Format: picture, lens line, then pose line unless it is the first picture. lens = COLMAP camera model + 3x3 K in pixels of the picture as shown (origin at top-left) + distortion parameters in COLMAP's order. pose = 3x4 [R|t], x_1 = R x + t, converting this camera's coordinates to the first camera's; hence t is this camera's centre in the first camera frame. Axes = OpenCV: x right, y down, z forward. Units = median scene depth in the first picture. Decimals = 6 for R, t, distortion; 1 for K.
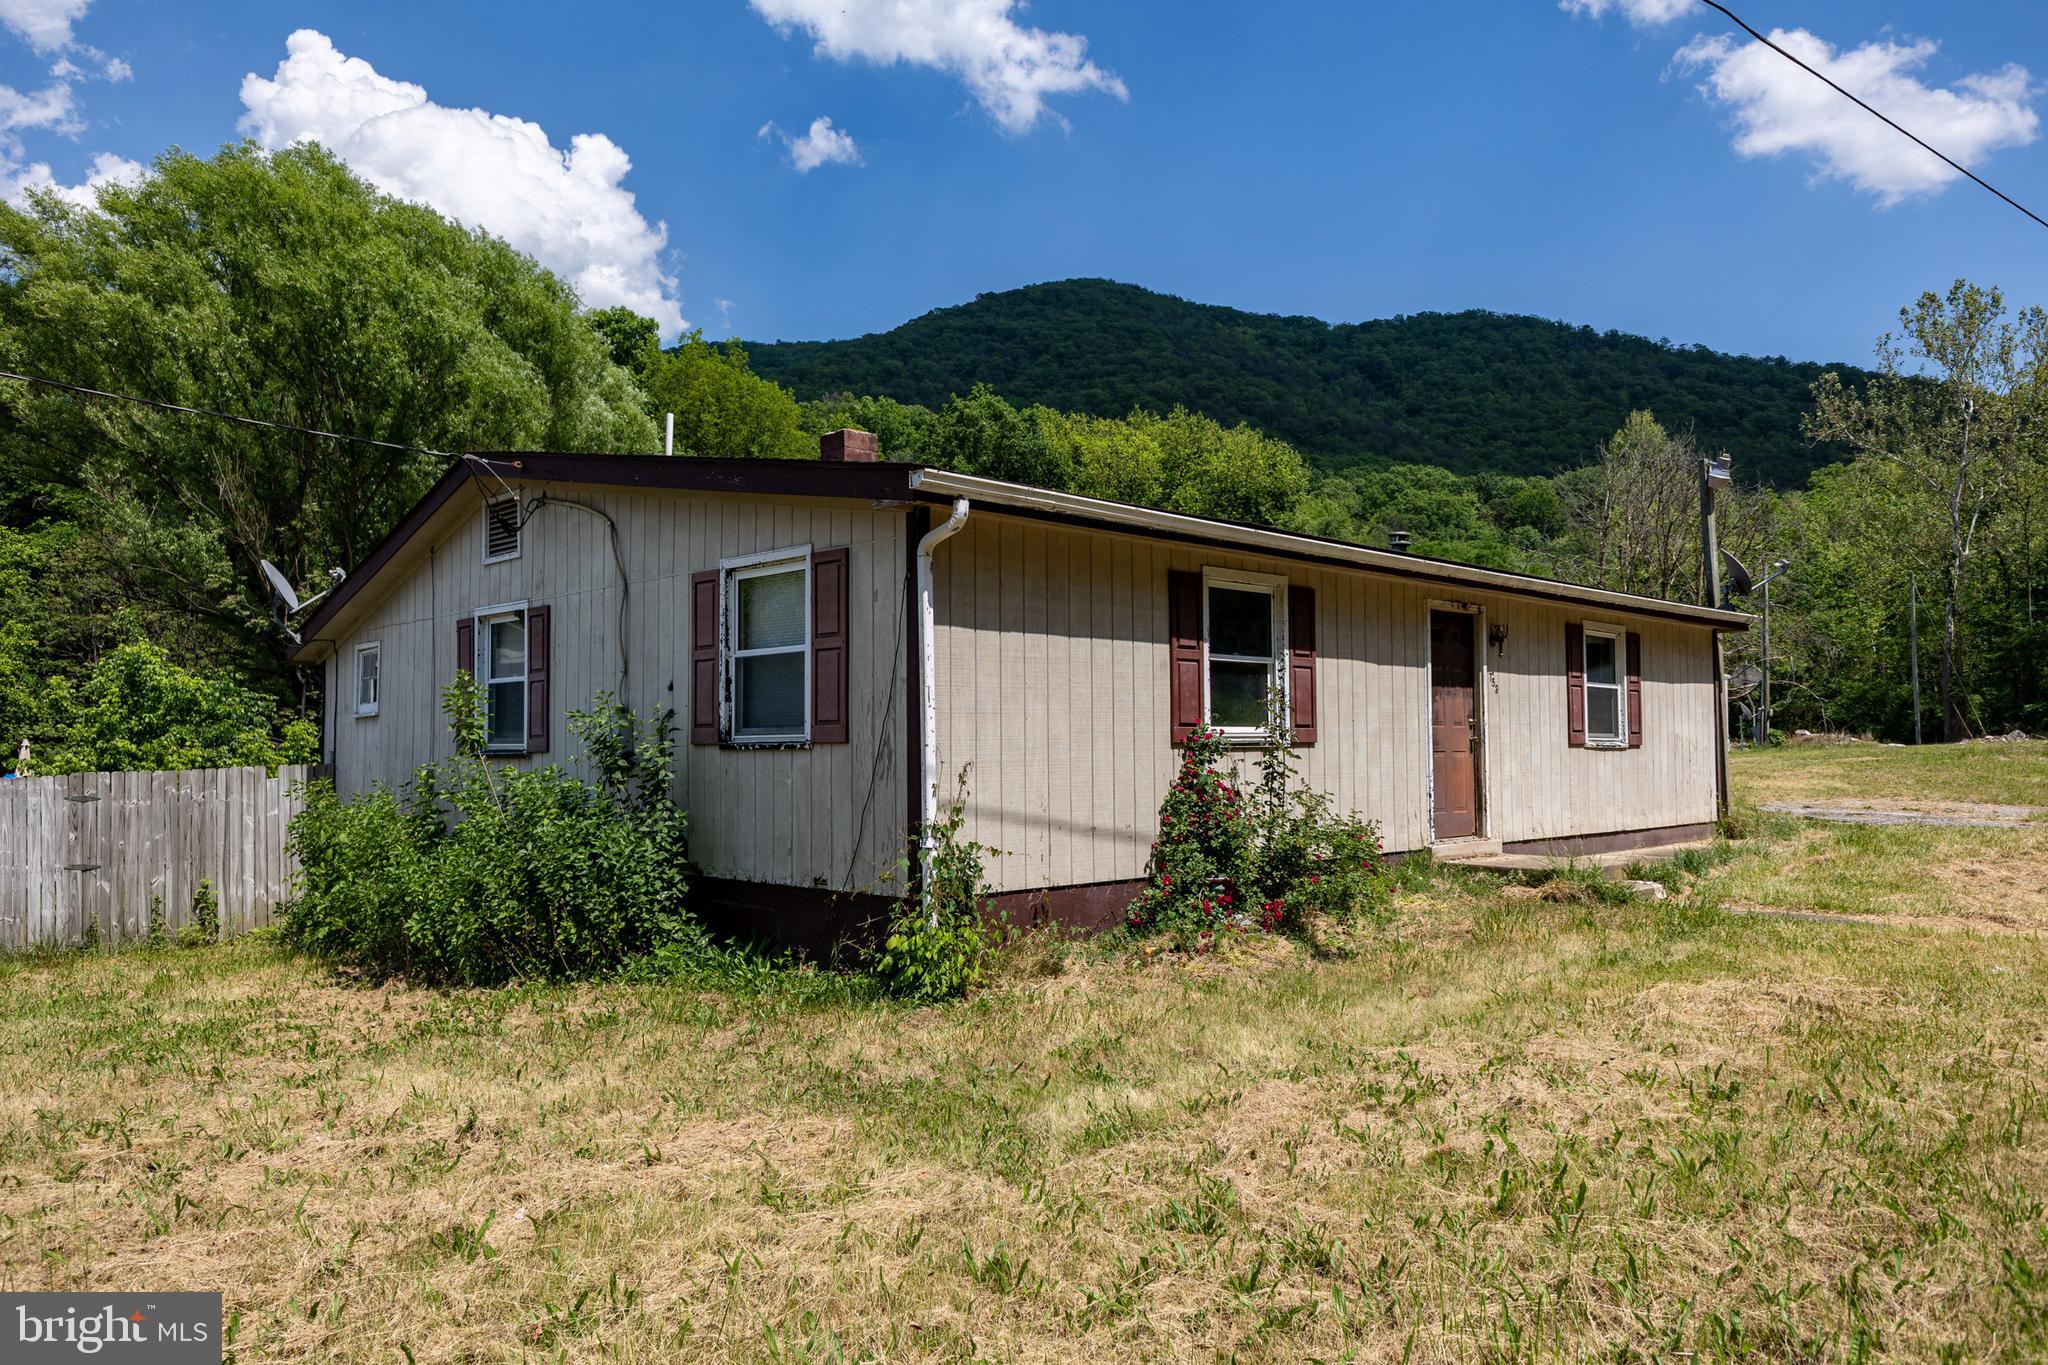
lens RADIAL K [[1403.3, 0, 1004.9], [0, 1403.3, 677.6], [0, 0, 1]] dist [0.021425, -0.020592]
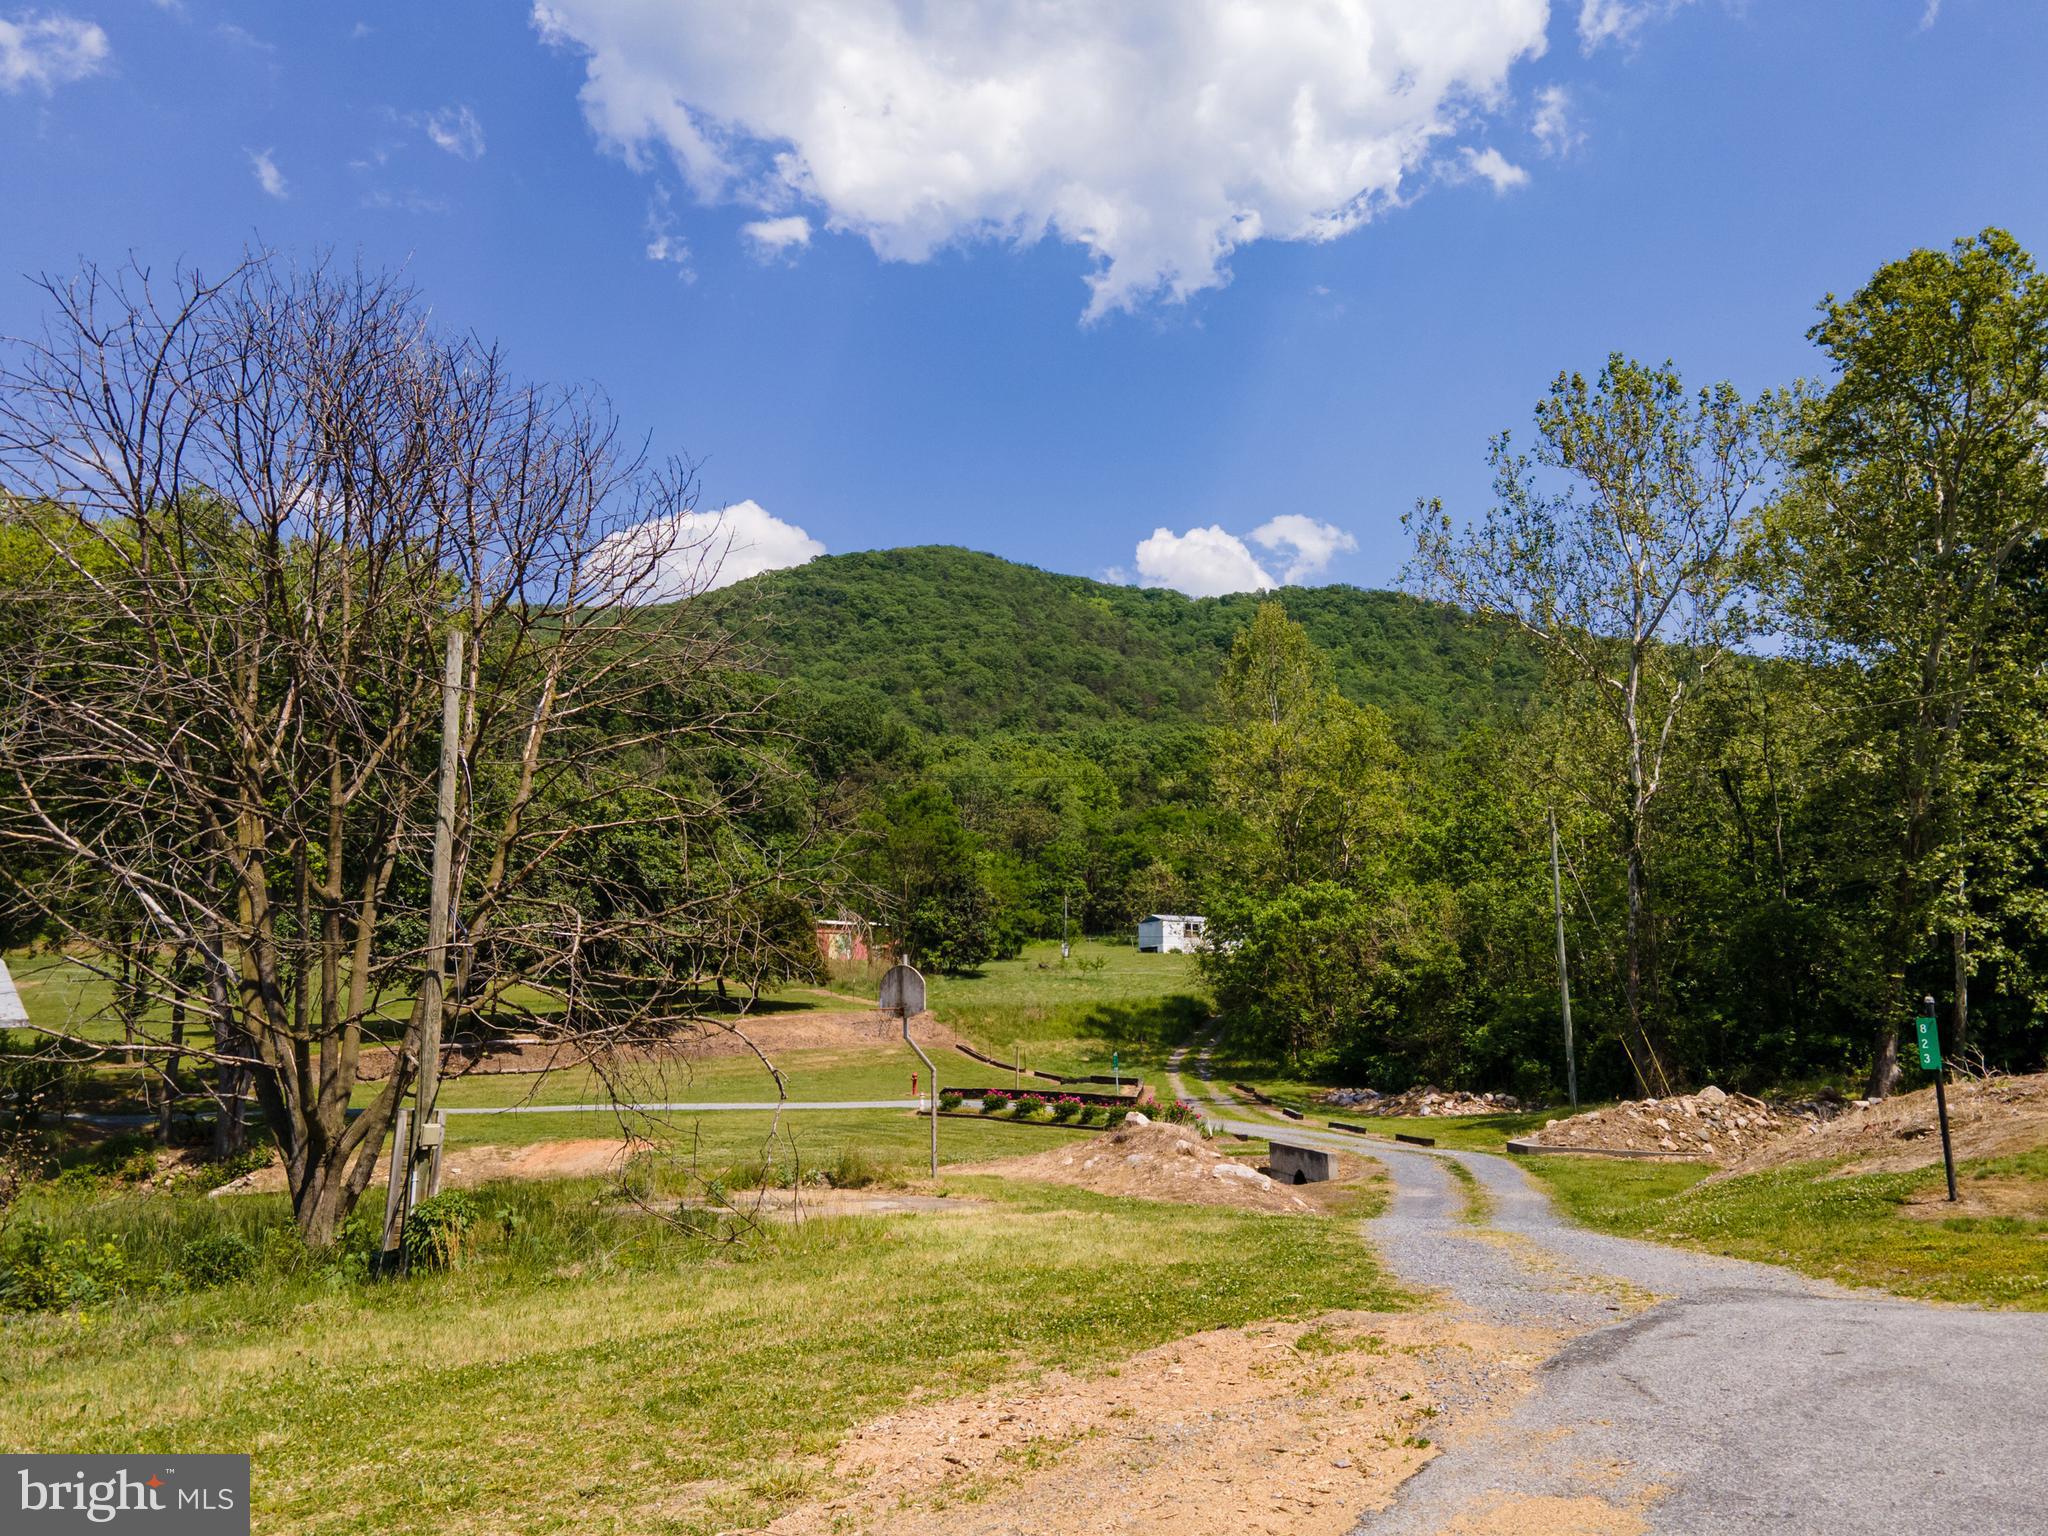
lens RADIAL K [[1499.7, 0, 992.4], [0, 1499.7, 770.9], [0, 0, 1]] dist [0.014195, 0.040555]
pose [[0.997571, 0.012136, 0.068587, 2.009387], [-0.002791, 0.990879, -0.134726, -0.020690], [-0.069596, 0.134207, 0.988506, 2.125207]]
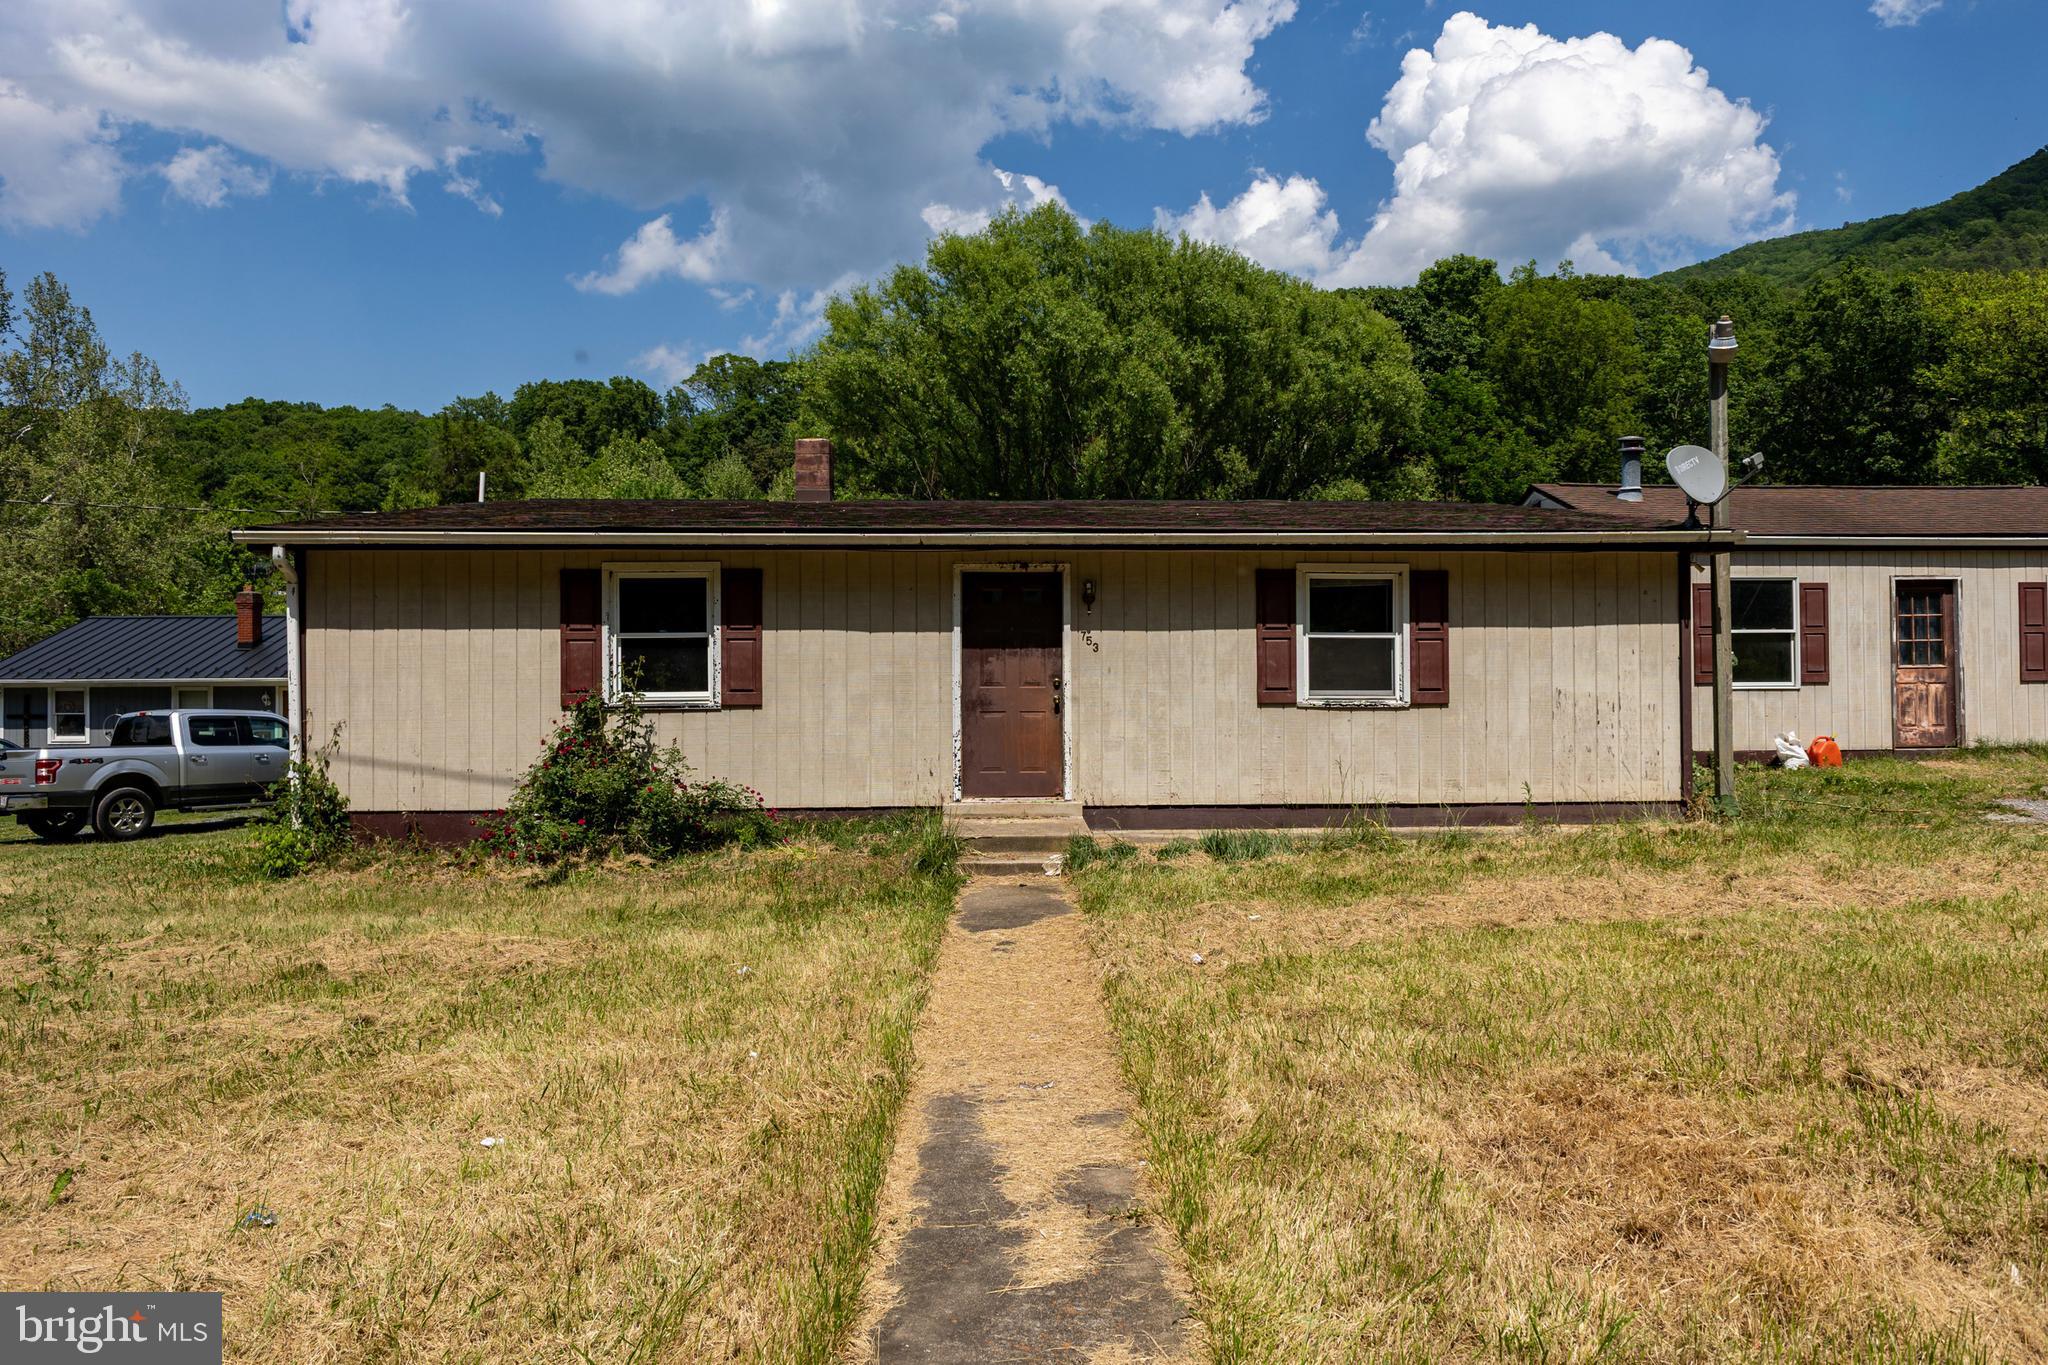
lens RADIAL K [[1243.6, 0, 1069.3], [0, 1243.6, 690.3], [0, 0, 1]] dist [0.015972, -0.018858]
pose [[0.749414, 0.018103, -0.661854, 0.775600], [0.034590, 0.997191, 0.066442, -0.017712], [0.661197, -0.072686, 0.746683, 0.294024]]
